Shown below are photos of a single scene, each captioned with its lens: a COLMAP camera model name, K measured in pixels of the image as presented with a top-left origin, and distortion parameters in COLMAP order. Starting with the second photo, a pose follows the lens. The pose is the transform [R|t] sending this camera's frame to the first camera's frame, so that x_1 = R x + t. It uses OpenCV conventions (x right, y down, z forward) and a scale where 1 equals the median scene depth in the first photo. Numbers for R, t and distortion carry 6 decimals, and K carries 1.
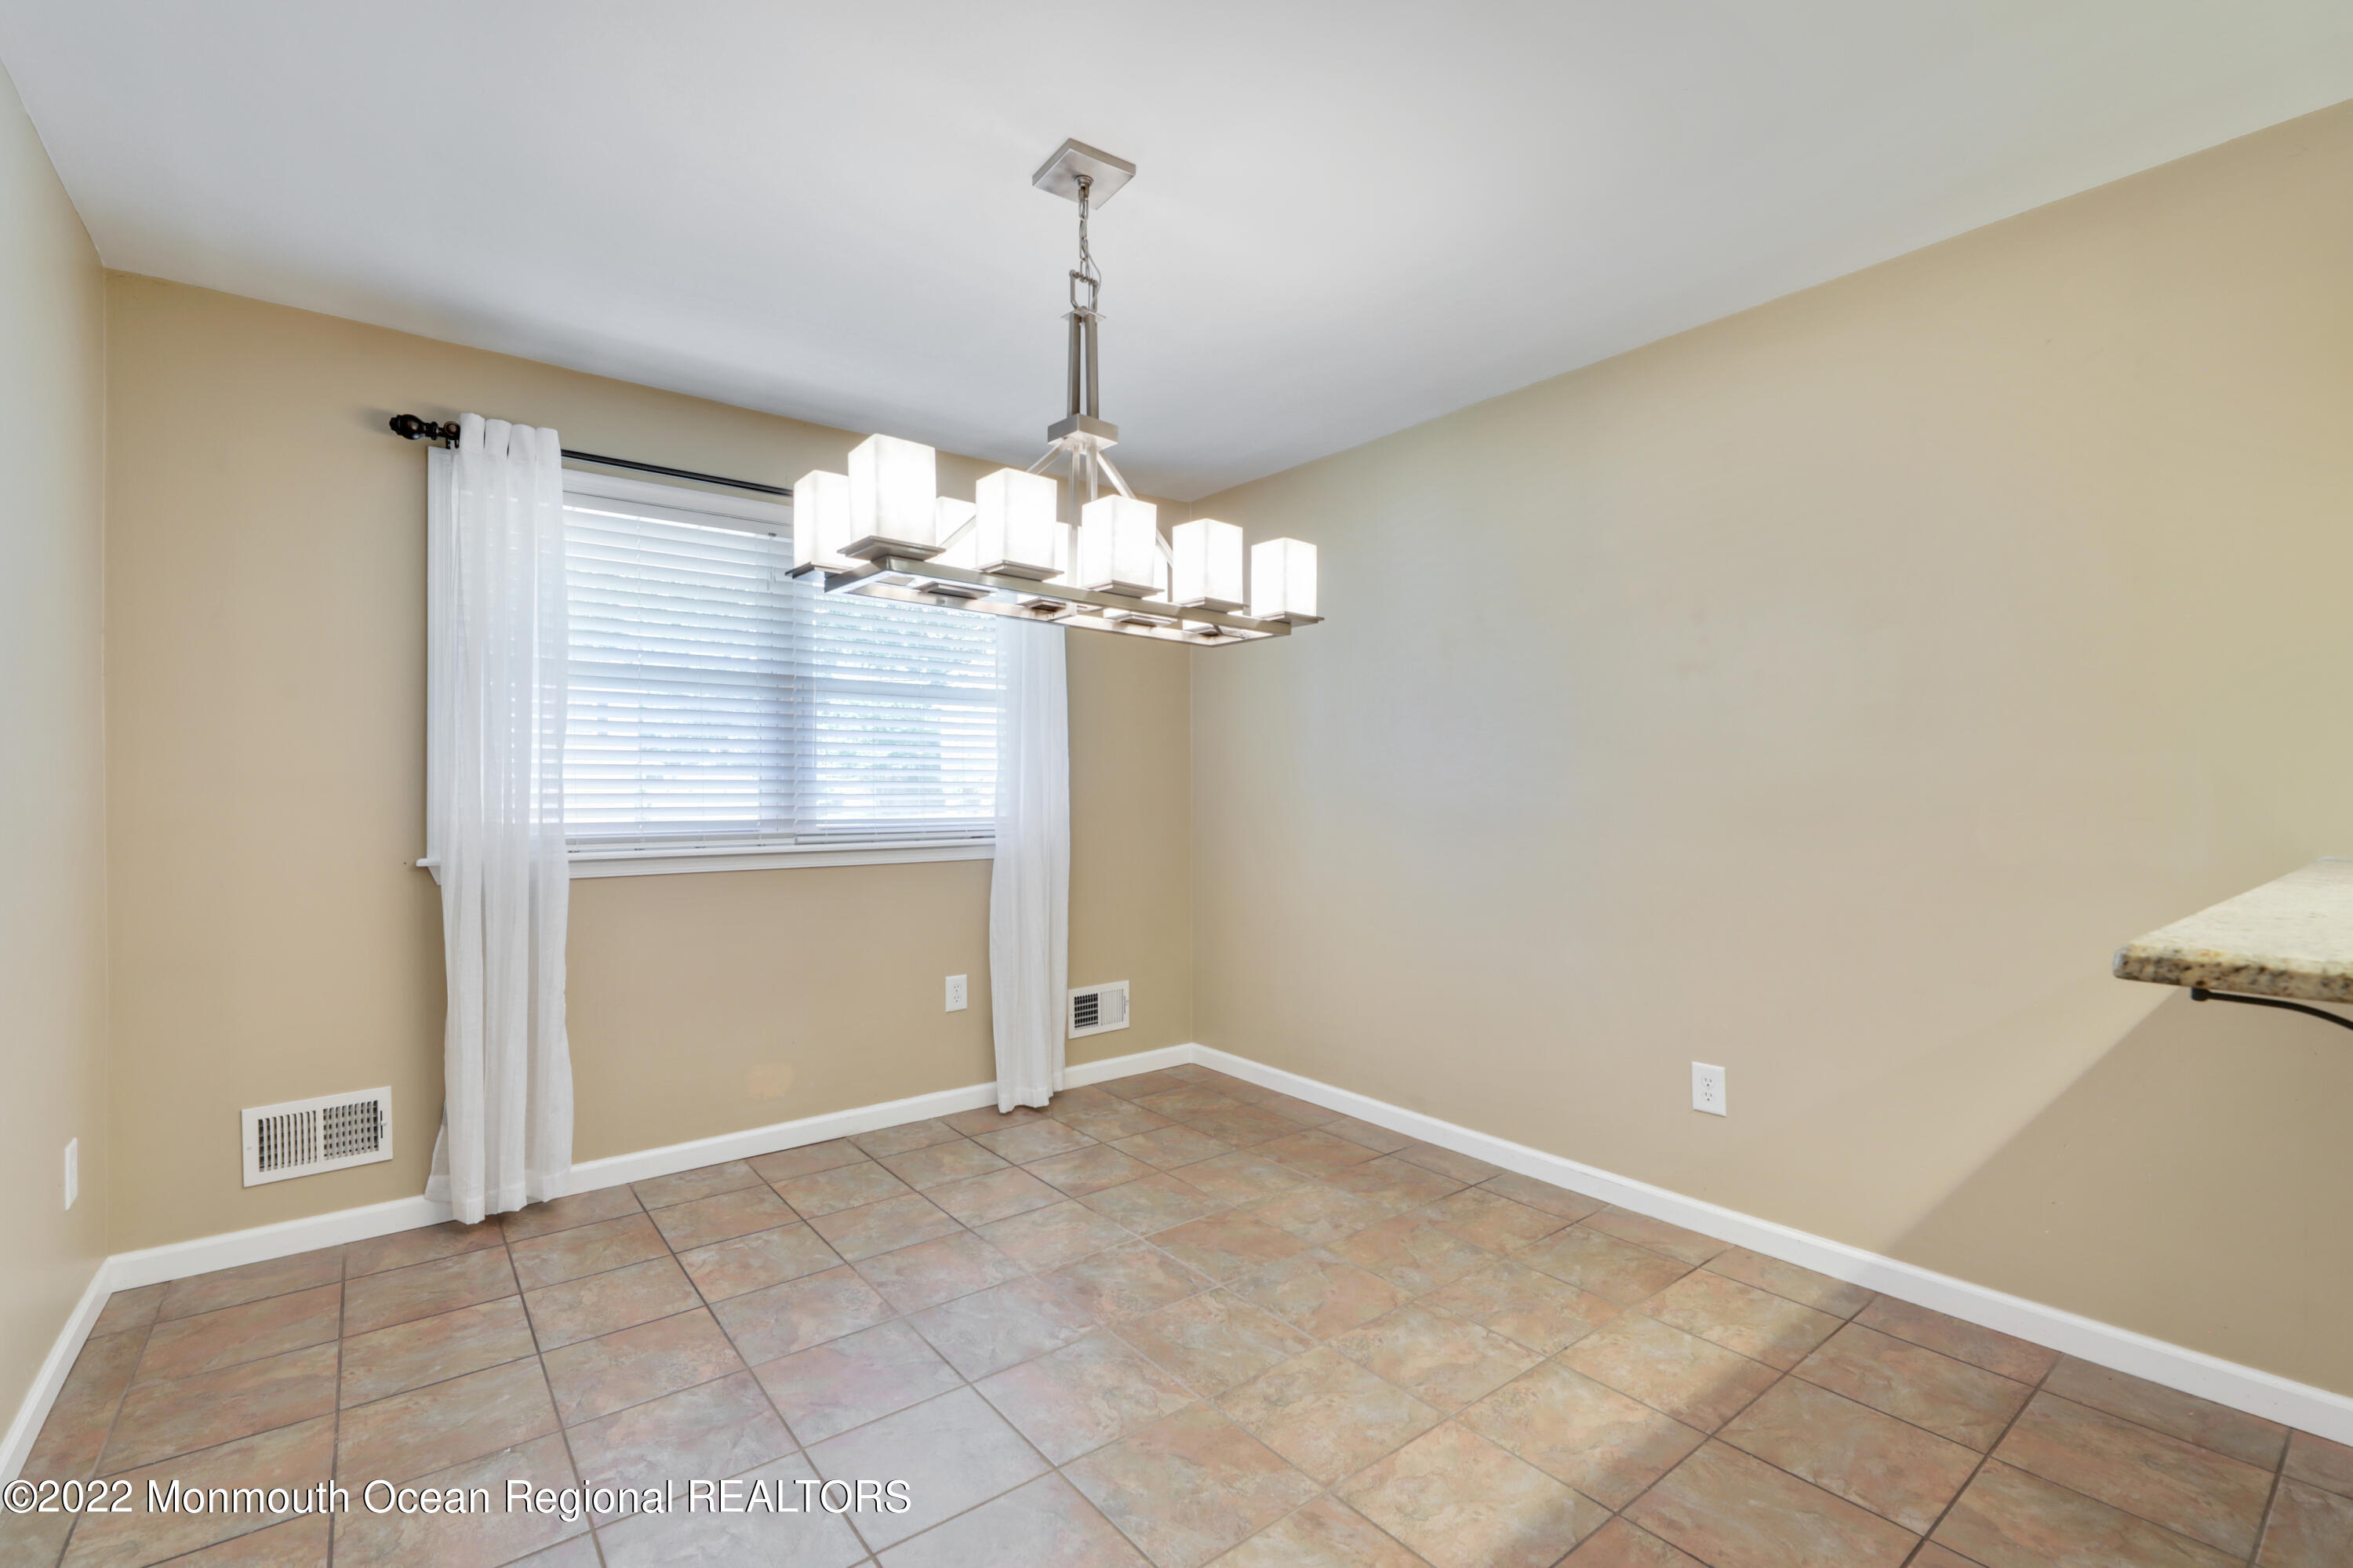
lens RADIAL K [[1030.2, 0, 1185.7], [0, 1030.2, 782.4], [0, 0, 1]] dist [-0.000149, -0.000515]
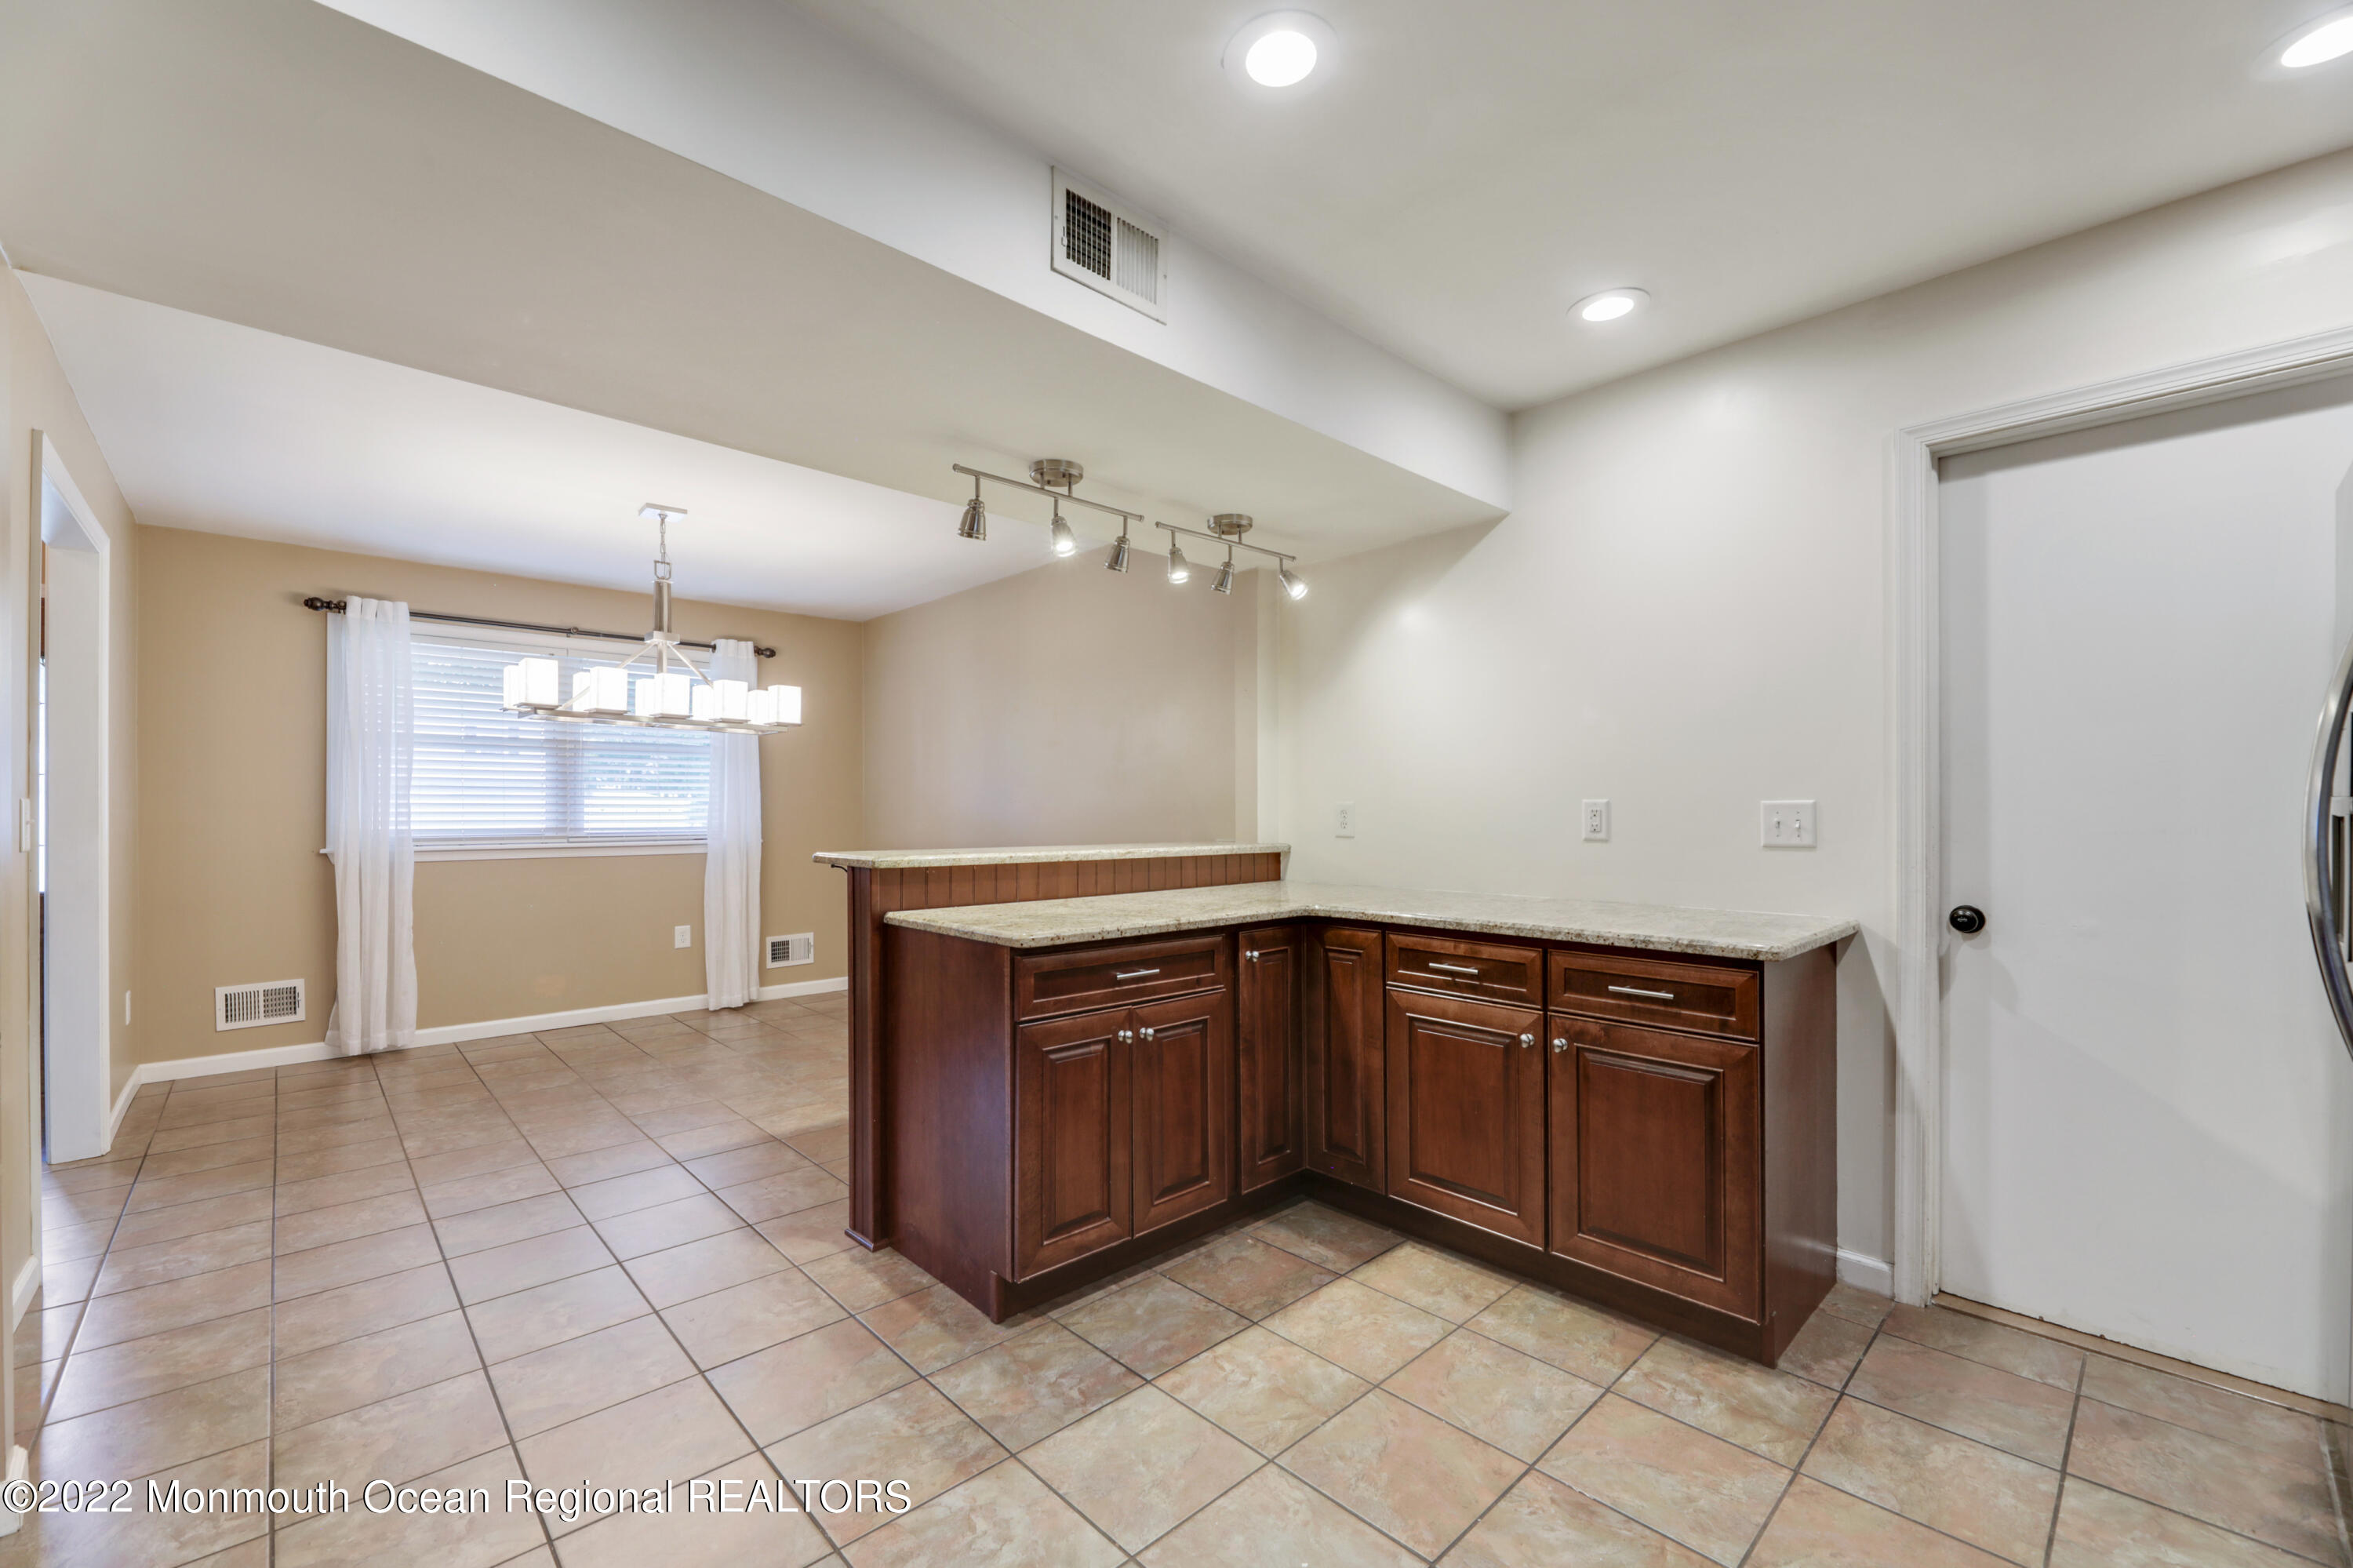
lens RADIAL K [[955.0, 0, 1165.3], [0, 955.0, 801.0], [0, 0, 1]] dist [-0.001329, -0.000147]
pose [[0.996810, -0.000080, 0.079809, 0.543931], [0.000222, 0.999998, -0.001773, -0.004301], [-0.079808, 0.001785, 0.996809, -0.714581]]
